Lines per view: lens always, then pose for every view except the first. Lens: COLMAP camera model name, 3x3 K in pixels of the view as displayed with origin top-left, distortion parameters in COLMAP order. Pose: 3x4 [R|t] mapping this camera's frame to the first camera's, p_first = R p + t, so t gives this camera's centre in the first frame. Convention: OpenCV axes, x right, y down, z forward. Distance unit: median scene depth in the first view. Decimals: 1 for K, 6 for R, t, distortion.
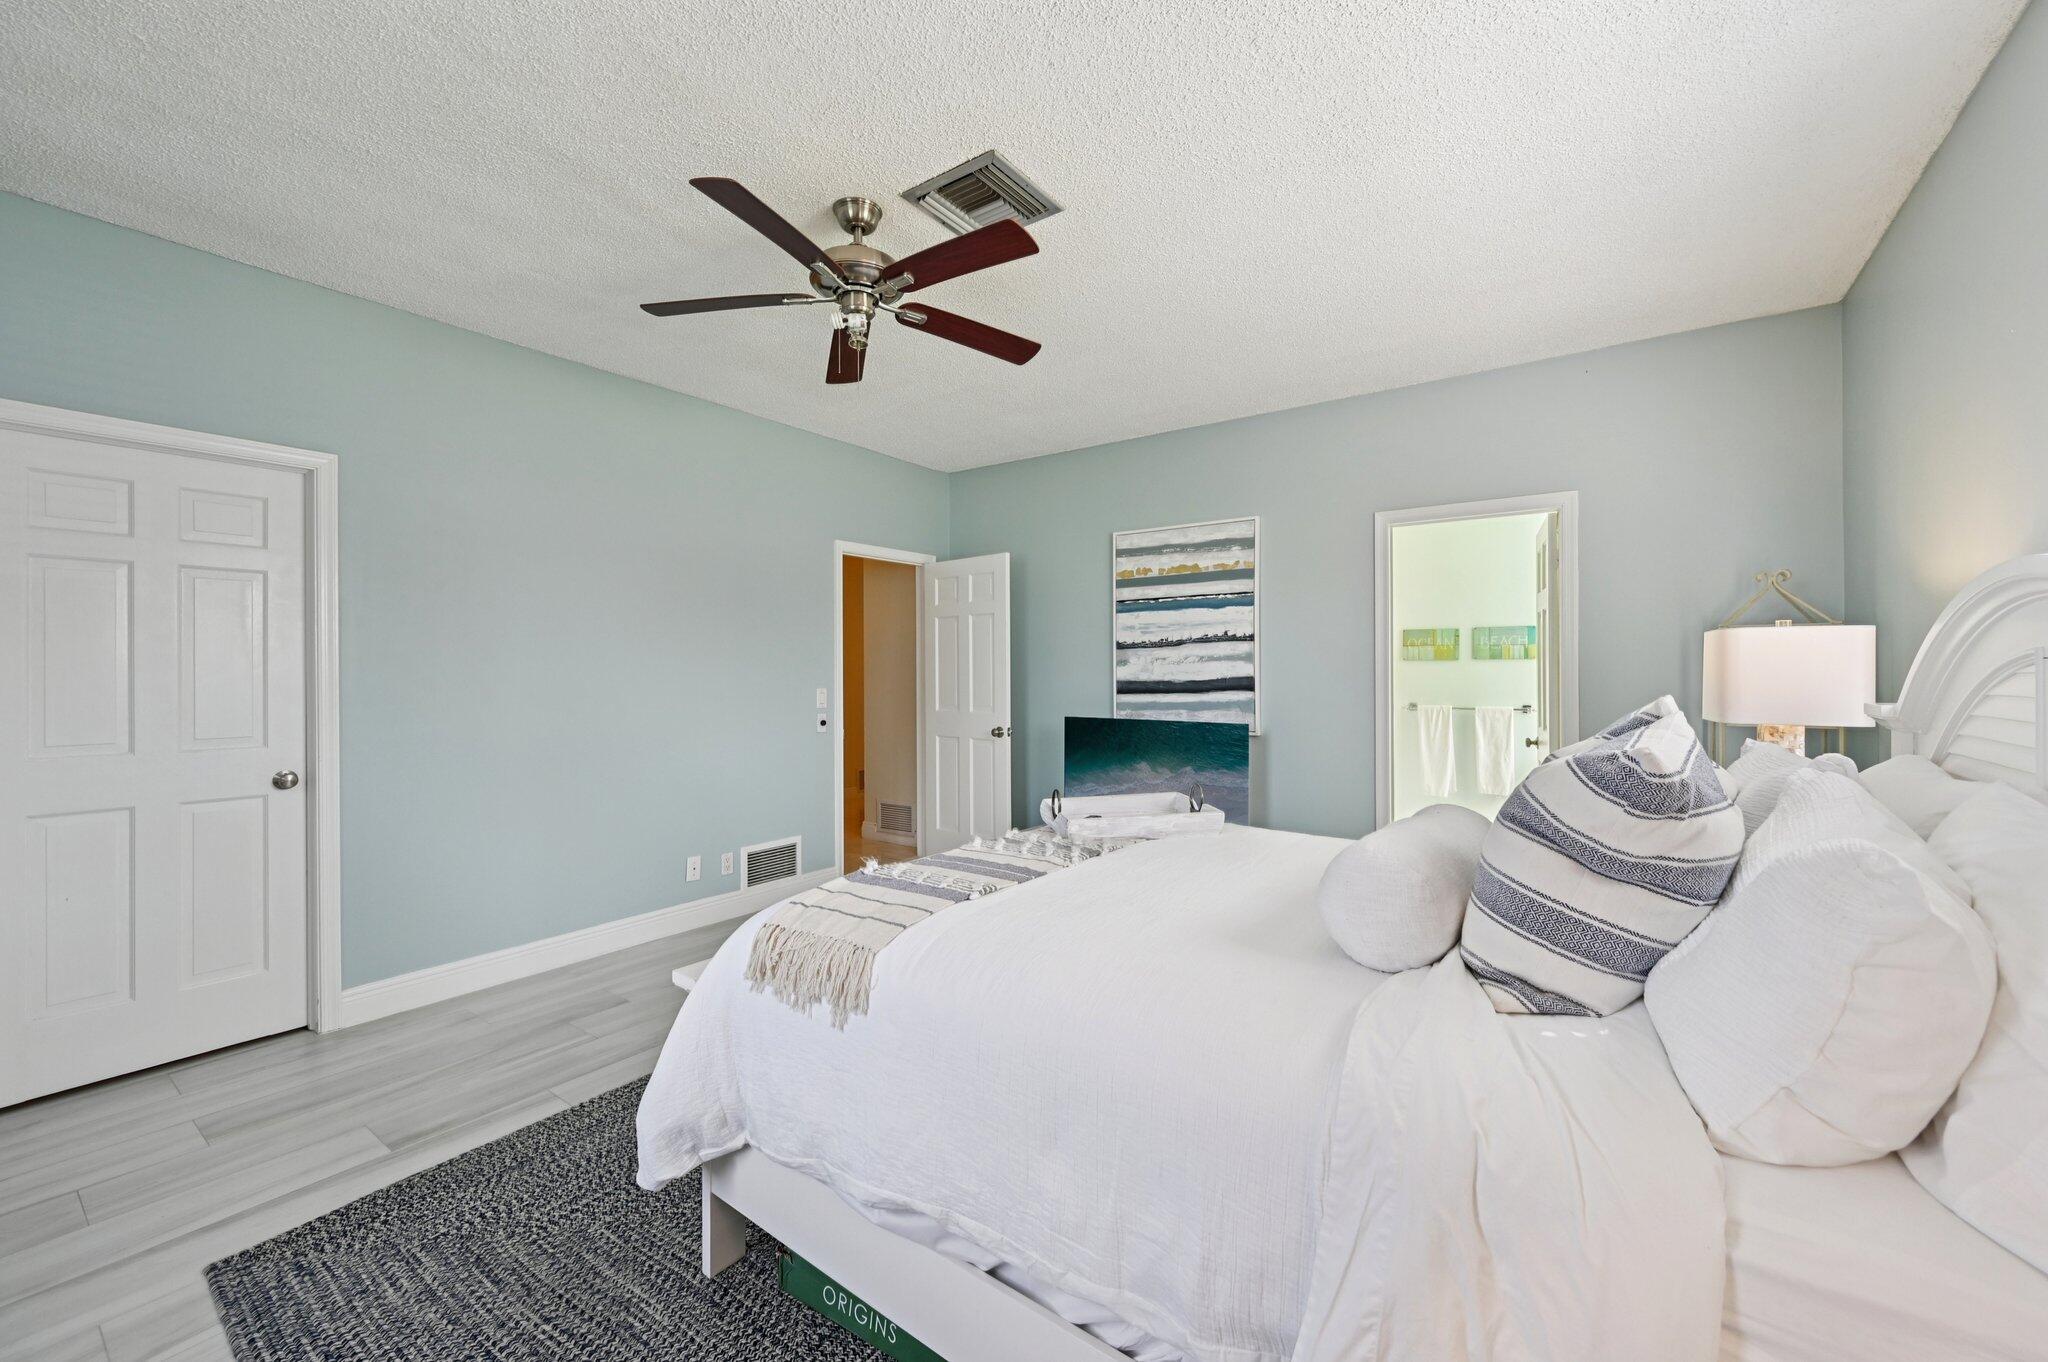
lens RADIAL K [[803.9, 0, 1022.9], [0, 803.9, 681.8], [0, 0, 1]] dist [-0.000099, -0.000026]
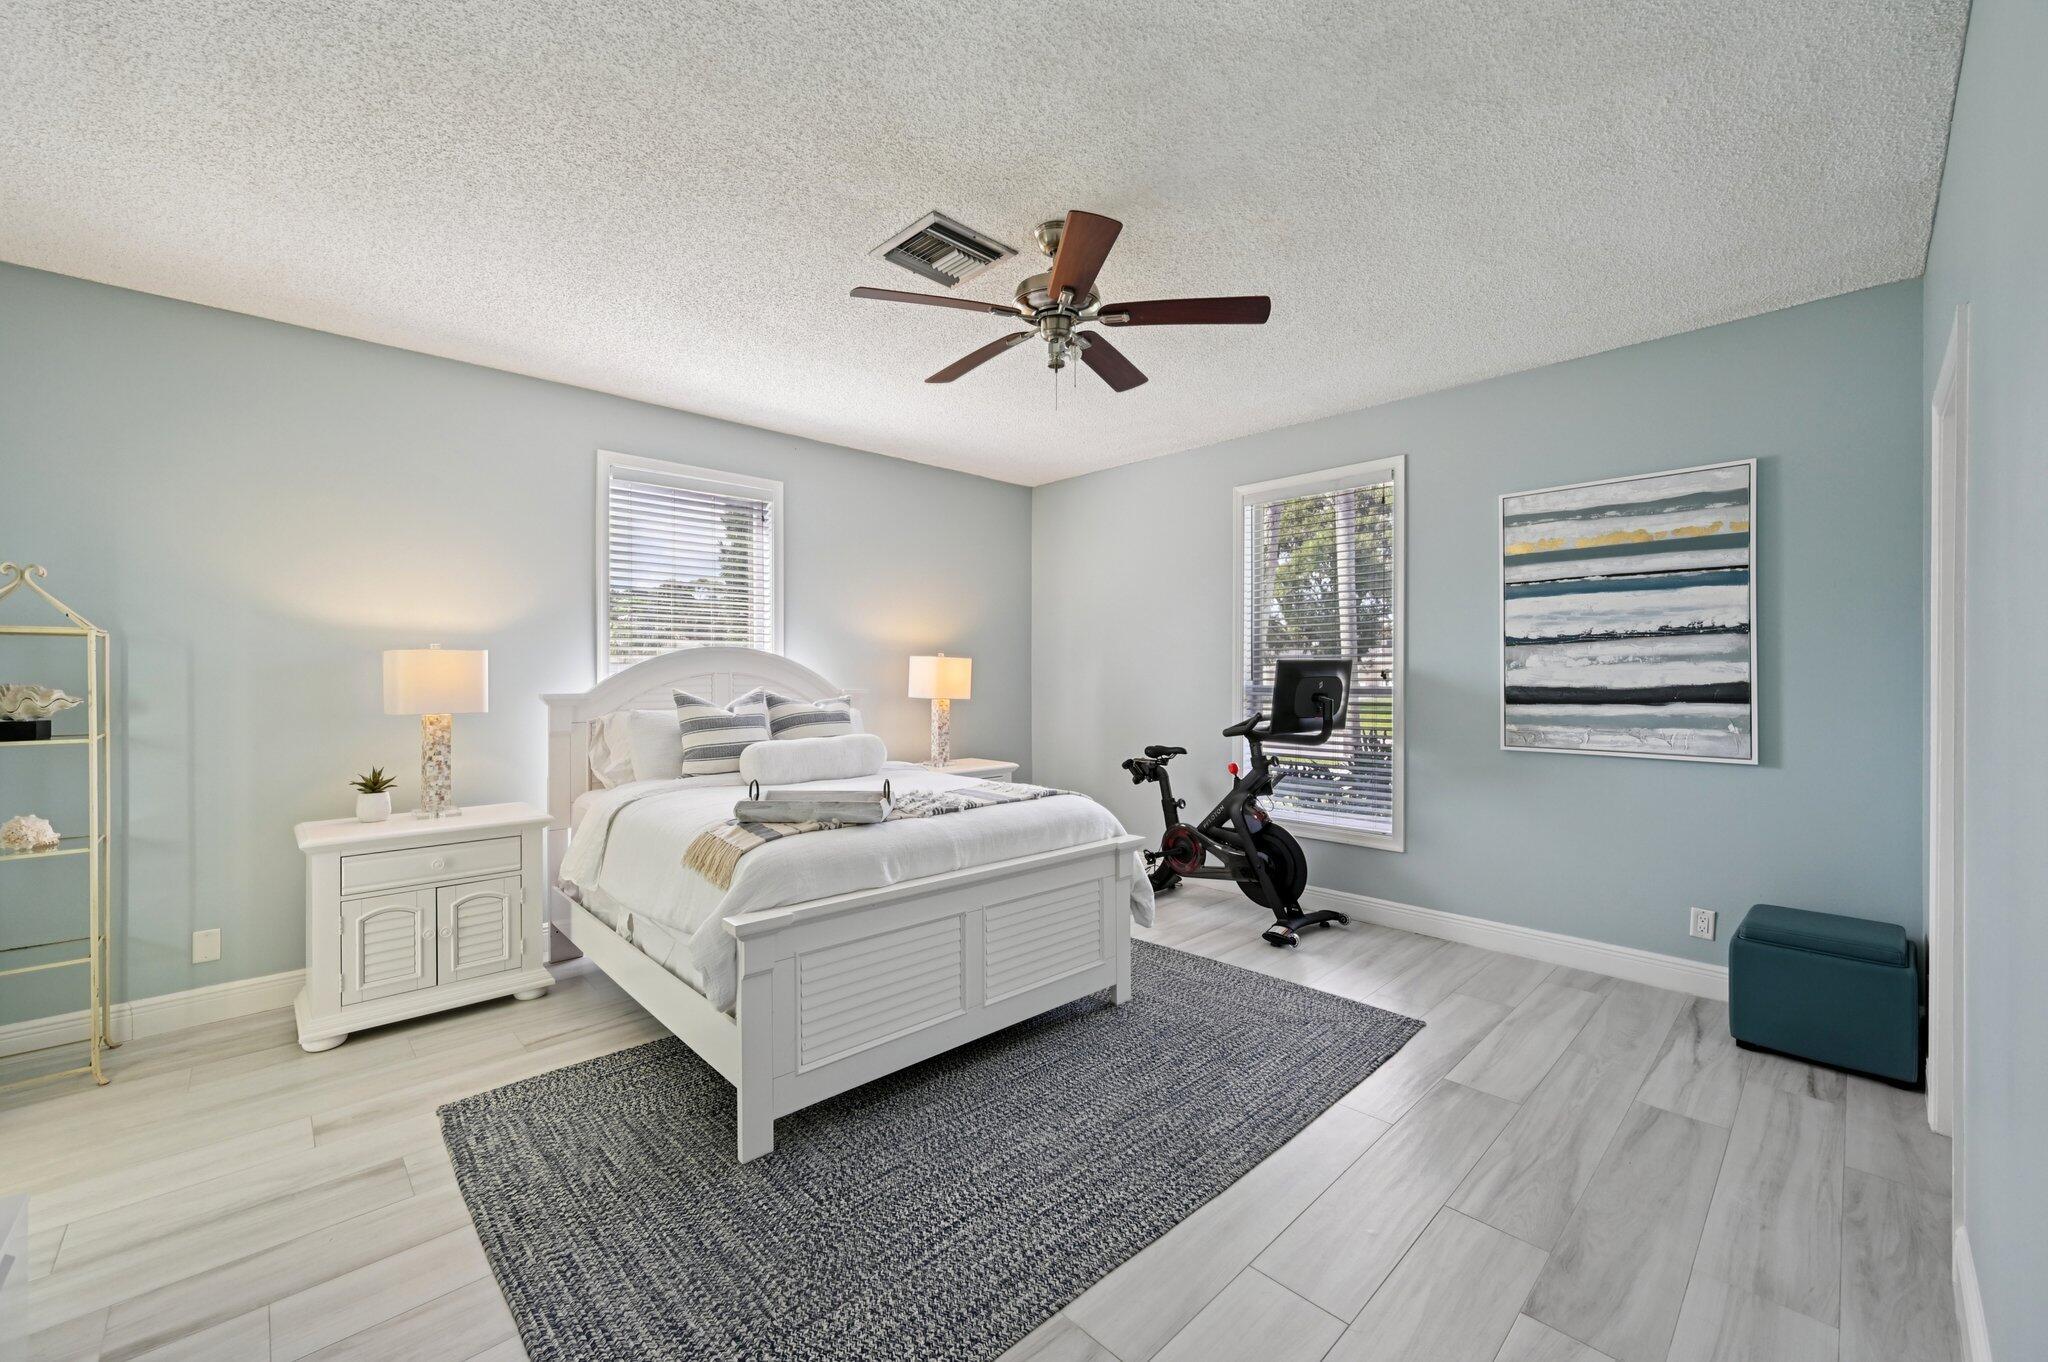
lens RADIAL K [[803.9, 0, 1026.9], [0, 803.9, 680.2], [0, 0, 1]] dist [-0.000099, -0.000026]
pose [[-0.981241, 0.002589, 0.192765, -0.348793], [0.003381, 0.999987, 0.003779, -0.012914], [-0.192753, 0.004360, -0.981238, 1.957742]]
